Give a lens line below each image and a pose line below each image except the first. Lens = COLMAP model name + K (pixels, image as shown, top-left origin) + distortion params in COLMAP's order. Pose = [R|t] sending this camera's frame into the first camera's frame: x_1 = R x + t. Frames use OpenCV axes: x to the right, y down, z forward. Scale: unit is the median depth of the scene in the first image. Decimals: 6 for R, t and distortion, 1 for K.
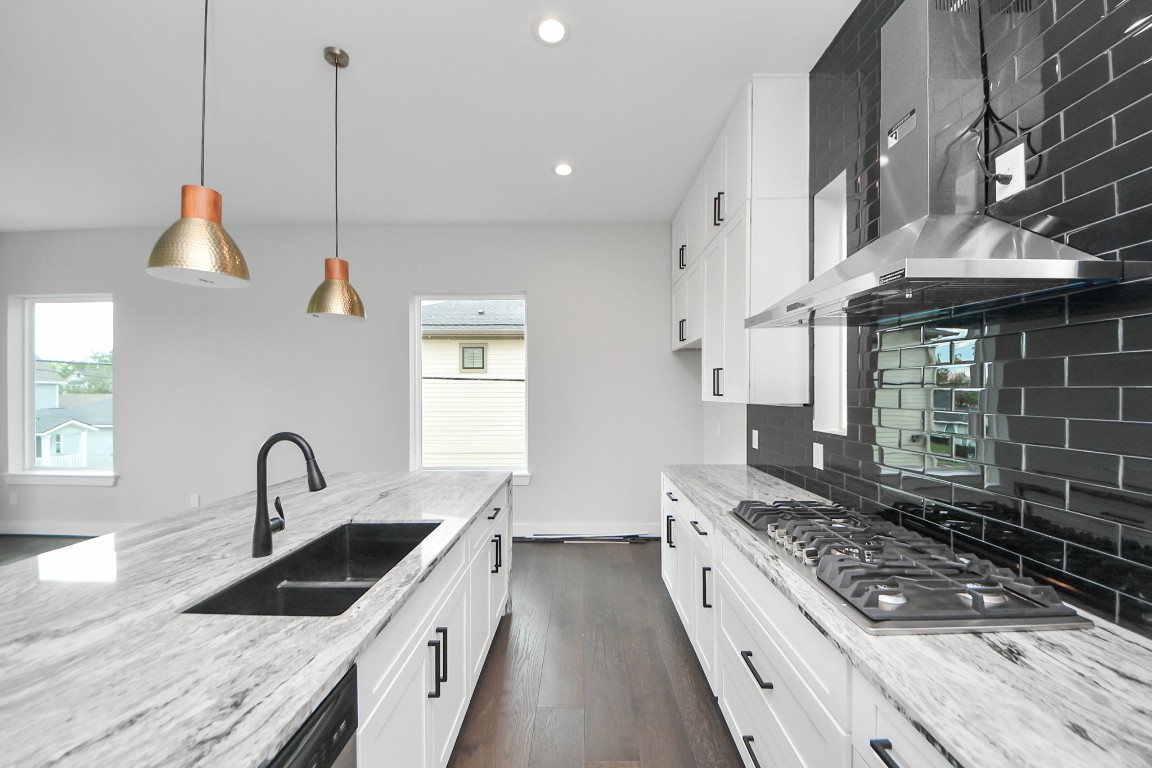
lens RADIAL K [[428.1, 0, 576.6], [0, 428.1, 390.5], [0, 0, 1]] dist [0.015010, -0.000207]
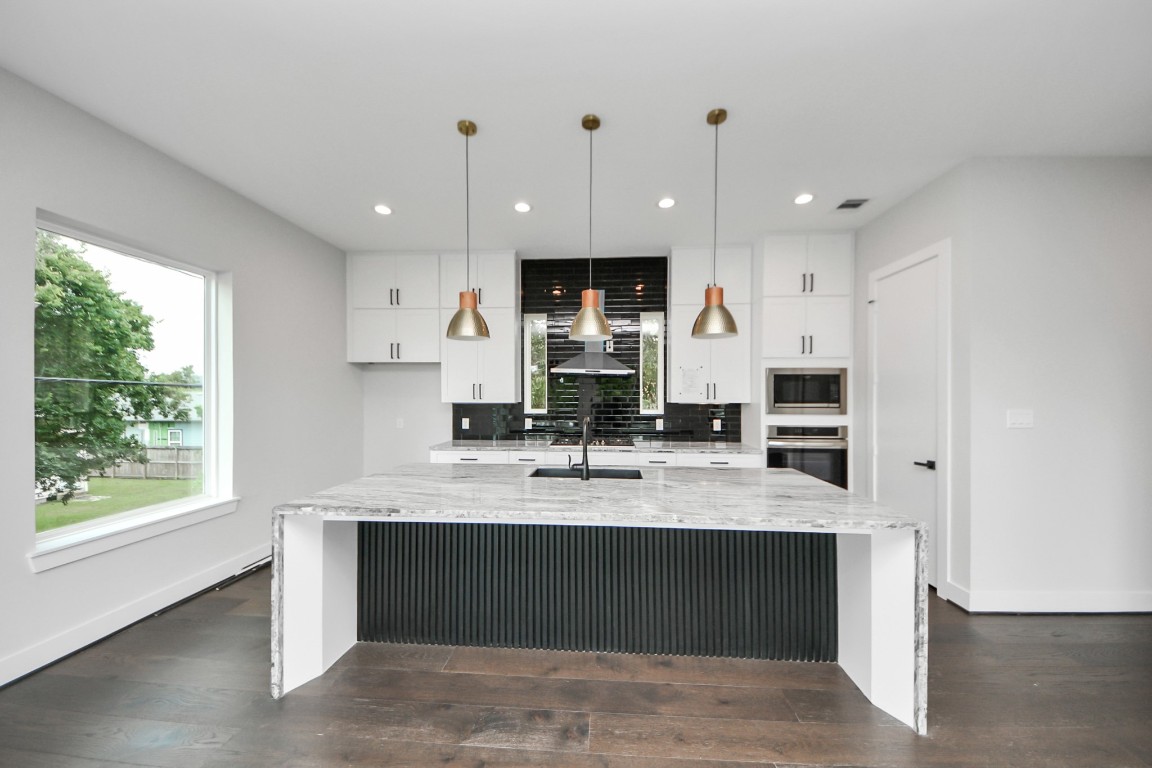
lens RADIAL K [[415.3, 0, 575.5], [0, 415.3, 392.7], [0, 0, 1]] dist [0.013652, -0.000160]
pose [[0.075111, 0.007291, 0.997149, -1.895884], [-0.004374, 0.999966, -0.006982, -0.004029], [-0.997166, -0.003837, 0.075140, 0.644411]]
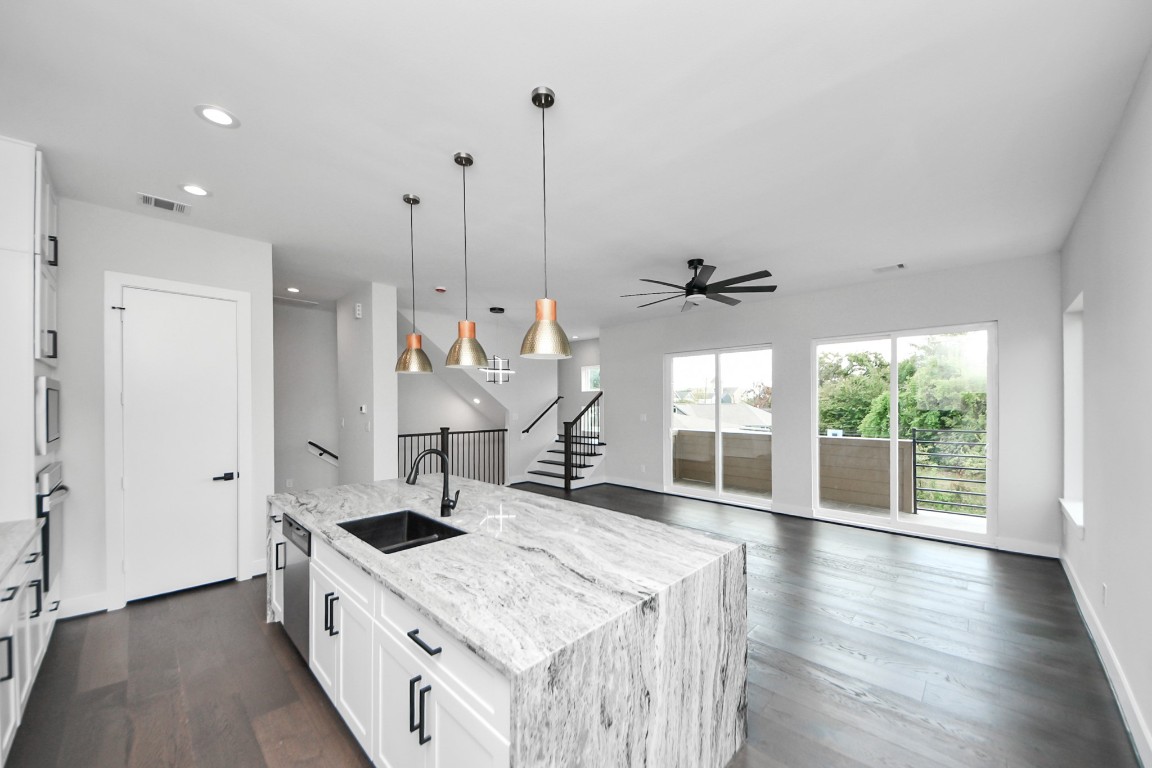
lens RADIAL K [[431.3, 0, 605.3], [0, 431.3, 403.5], [0, 0, 1]] dist [0.016051, -0.000036]
pose [[-0.663071, 0.002430, -0.748553, 0.123658], [0.004204, 0.999991, -0.000477, -0.061015], [0.748545, -0.003464, -0.663075, 1.932346]]
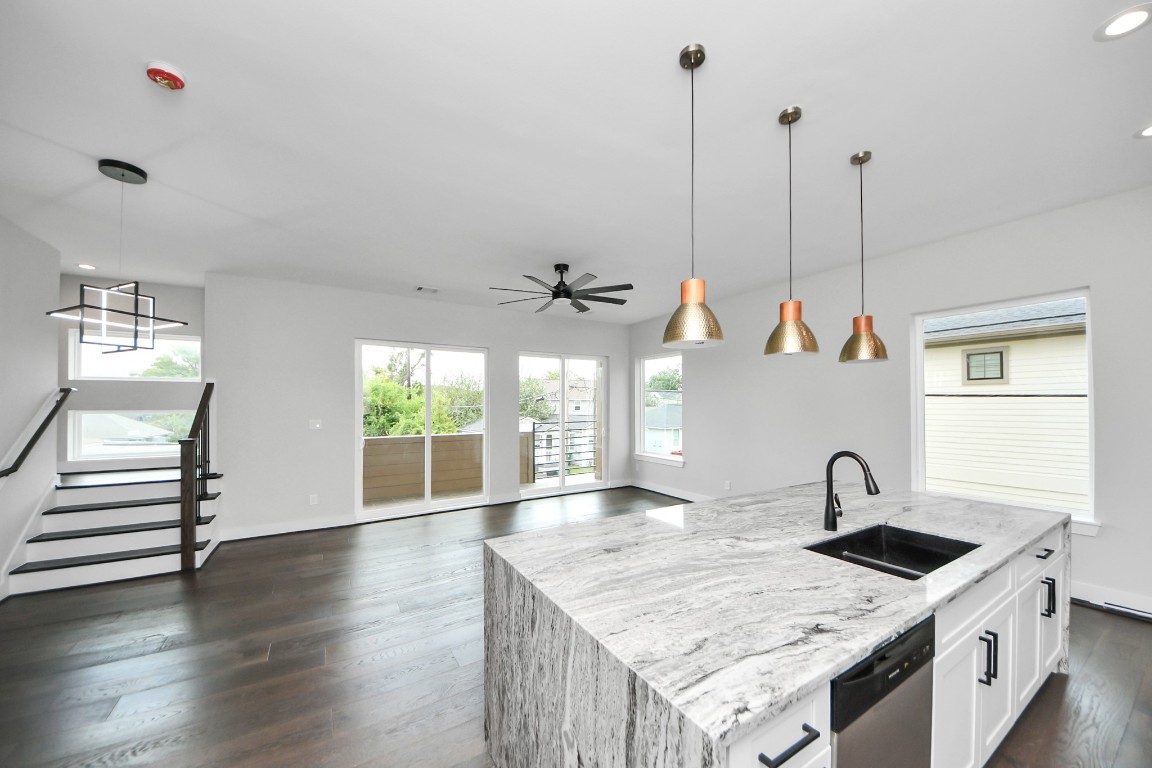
lens RADIAL K [[404.2, 0, 576.0], [0, 404.2, 403.0], [0, 0, 1]] dist [0.000666, -0.006086]
pose [[0.523018, -0.005943, -0.852301, 0.018117], [0.006530, 0.999974, -0.002966, -0.053368], [0.852296, -0.004014, 0.523044, -0.382044]]
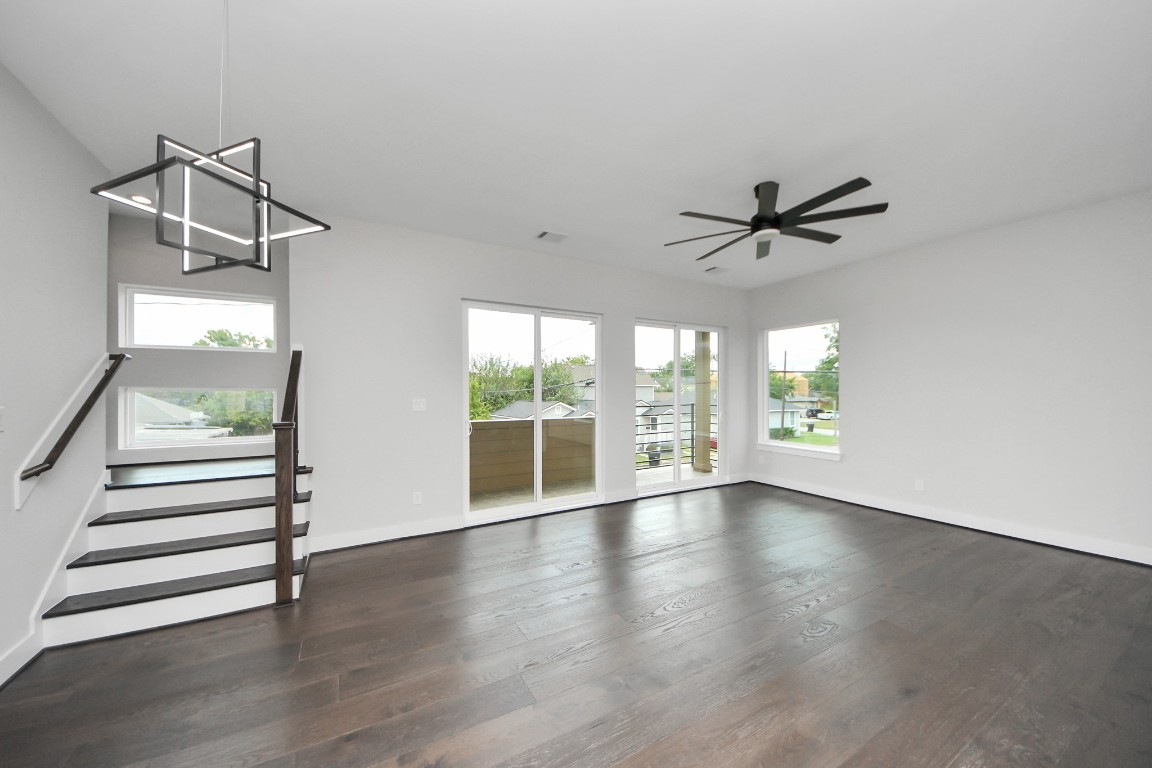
lens RADIAL K [[402.3, 0, 576.1], [0, 402.3, 393.0], [0, 0, 1]] dist [0.014136, -0.009589]
pose [[0.482292, 0.002424, -0.876007, -0.834599], [0.004349, 0.999977, 0.005161, -0.004535], [0.876000, -0.006298, 0.482270, -0.729565]]
